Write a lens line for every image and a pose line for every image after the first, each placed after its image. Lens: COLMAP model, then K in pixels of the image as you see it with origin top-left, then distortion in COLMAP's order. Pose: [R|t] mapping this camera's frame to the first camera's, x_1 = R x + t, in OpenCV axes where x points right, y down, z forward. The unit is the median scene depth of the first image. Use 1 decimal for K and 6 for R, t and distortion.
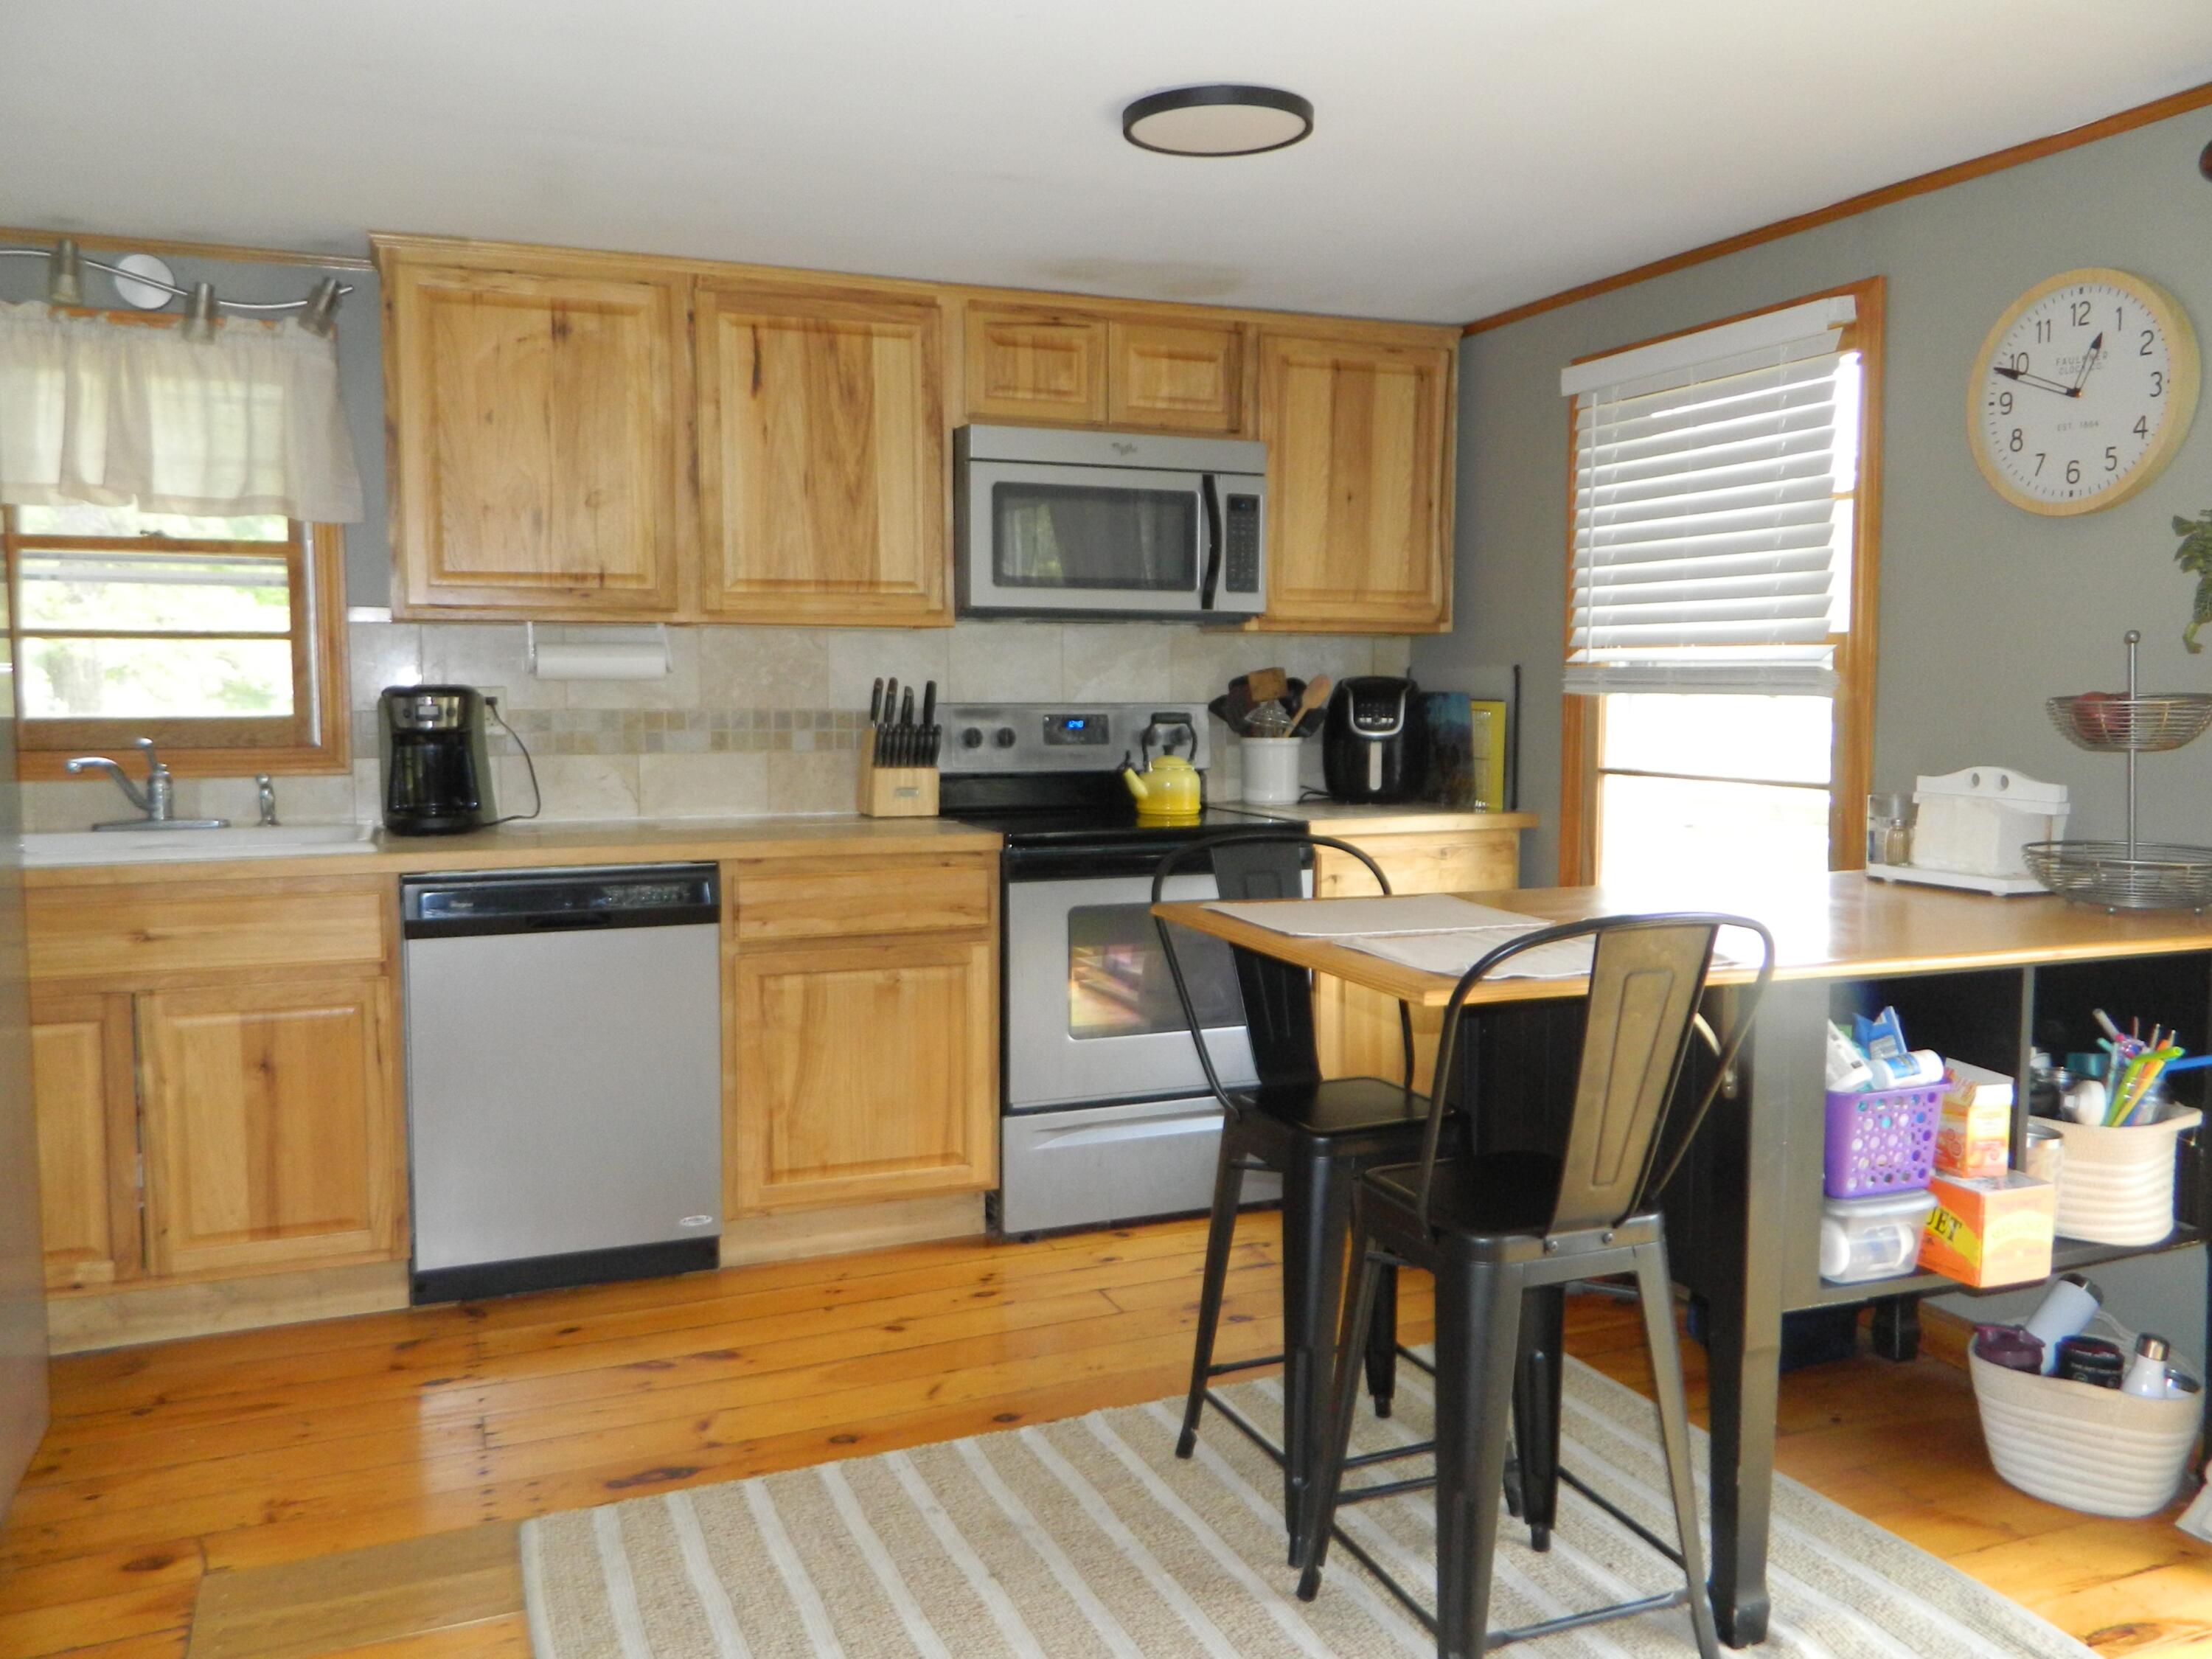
lens RADIAL K [[1728.8, 0, 1106.0], [0, 1728.8, 829.5], [0, 0, 1]] dist [0.031105, -0.002695]
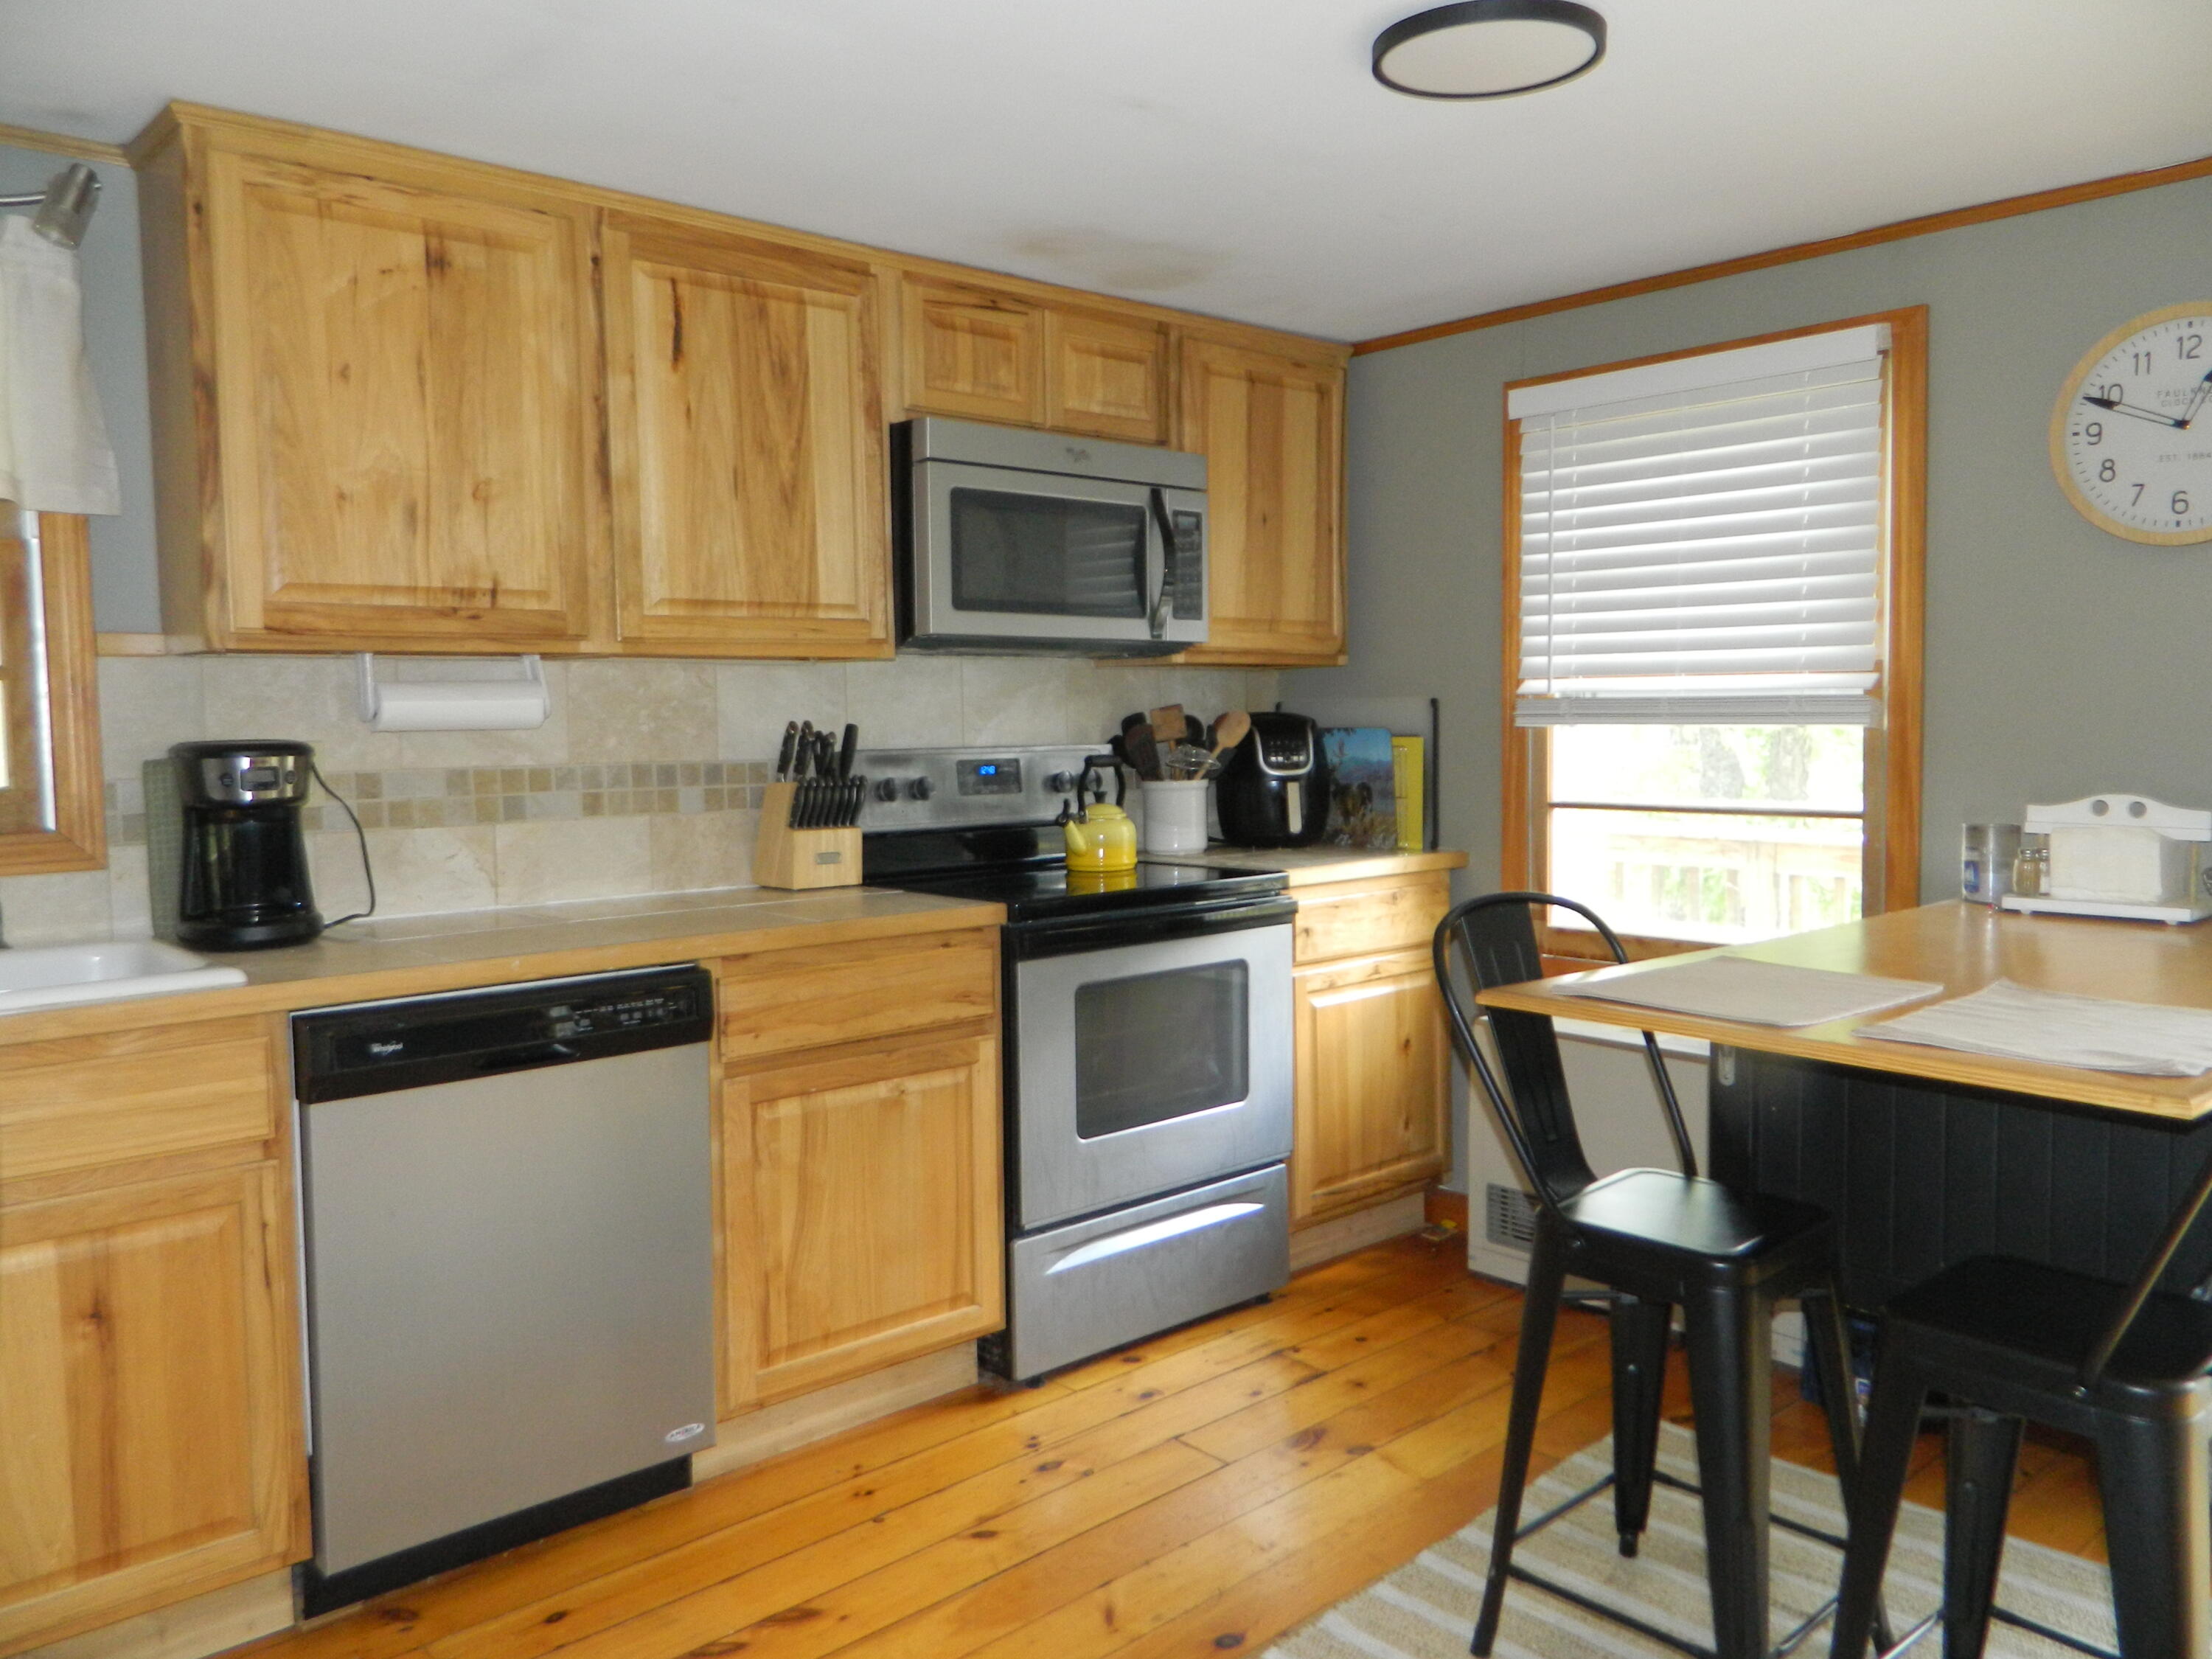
lens RADIAL K [[1660.3, 0, 1106.0], [0, 1660.3, 829.5], [0, 0, 1]] dist [0.028021, -0.004459]
pose [[0.941592, -0.036159, 0.334809, -0.278459], [0.042148, 0.999055, -0.010637, -0.022916], [-0.334108, 0.024127, 0.942226, 0.220958]]
